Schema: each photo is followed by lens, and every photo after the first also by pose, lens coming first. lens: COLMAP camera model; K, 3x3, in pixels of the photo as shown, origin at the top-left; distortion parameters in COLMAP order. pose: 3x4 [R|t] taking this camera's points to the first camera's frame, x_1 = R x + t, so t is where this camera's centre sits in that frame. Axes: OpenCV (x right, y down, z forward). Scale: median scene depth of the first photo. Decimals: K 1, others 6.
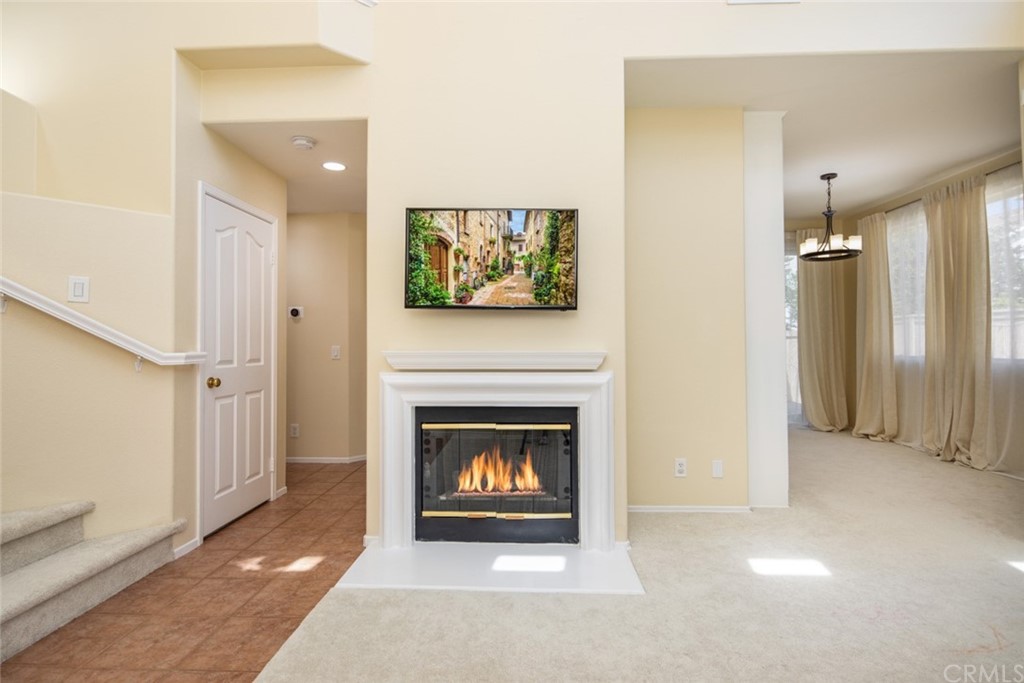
lens RADIAL K [[501.7, 0, 512.0], [0, 501.7, 341.5], [0, 0, 1]] dist [0.099470, -0.063610]
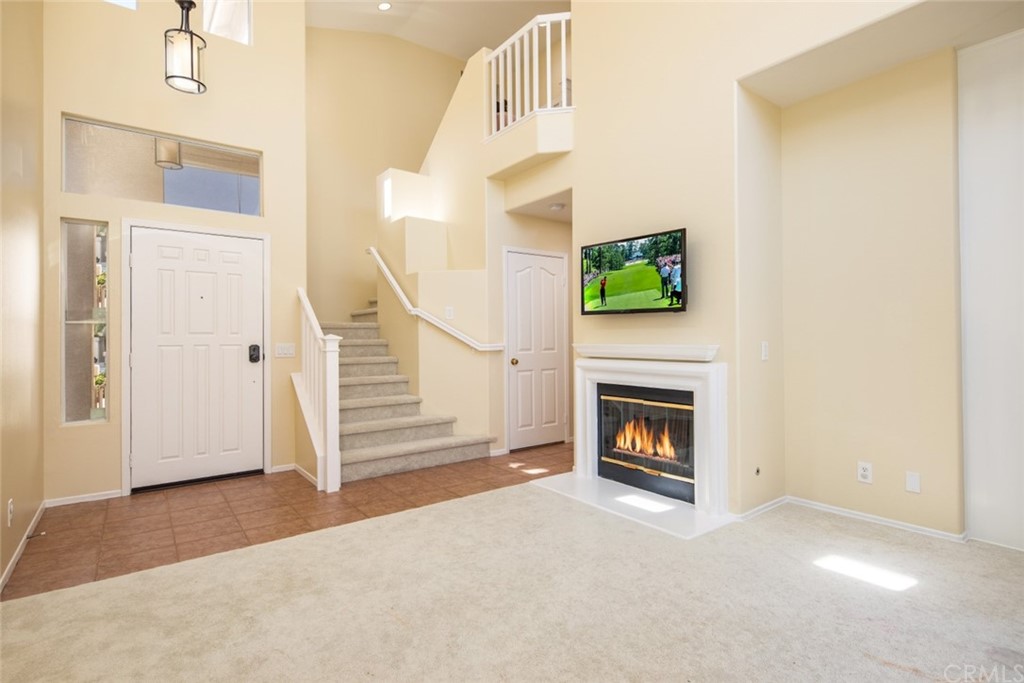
lens RADIAL K [[411.7, 0, 437.3], [0, 411.7, 339.5], [0, 0, 1]] dist [0.017418, -0.007986]
pose [[0.617364, -0.001410, -0.786677, 0.470998], [0.006804, 0.999971, 0.003548, 0.000974], [0.786648, -0.007543, 0.617355, -0.054506]]
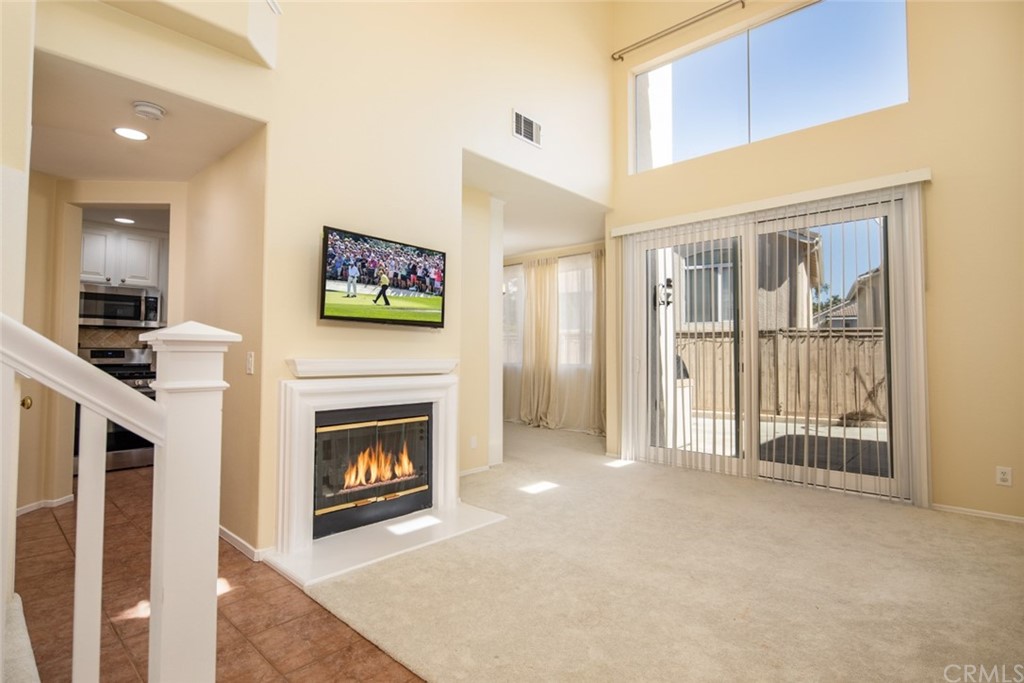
lens RADIAL K [[509.3, 0, 512.0], [0, 509.3, 341.5], [0, 0, 1]] dist [0.000831, 0.000670]
pose [[0.655691, 0.028335, 0.754497, -0.708924], [-0.016384, 0.999594, -0.023301, 0.001348], [-0.754852, 0.002917, 0.655889, 0.012329]]
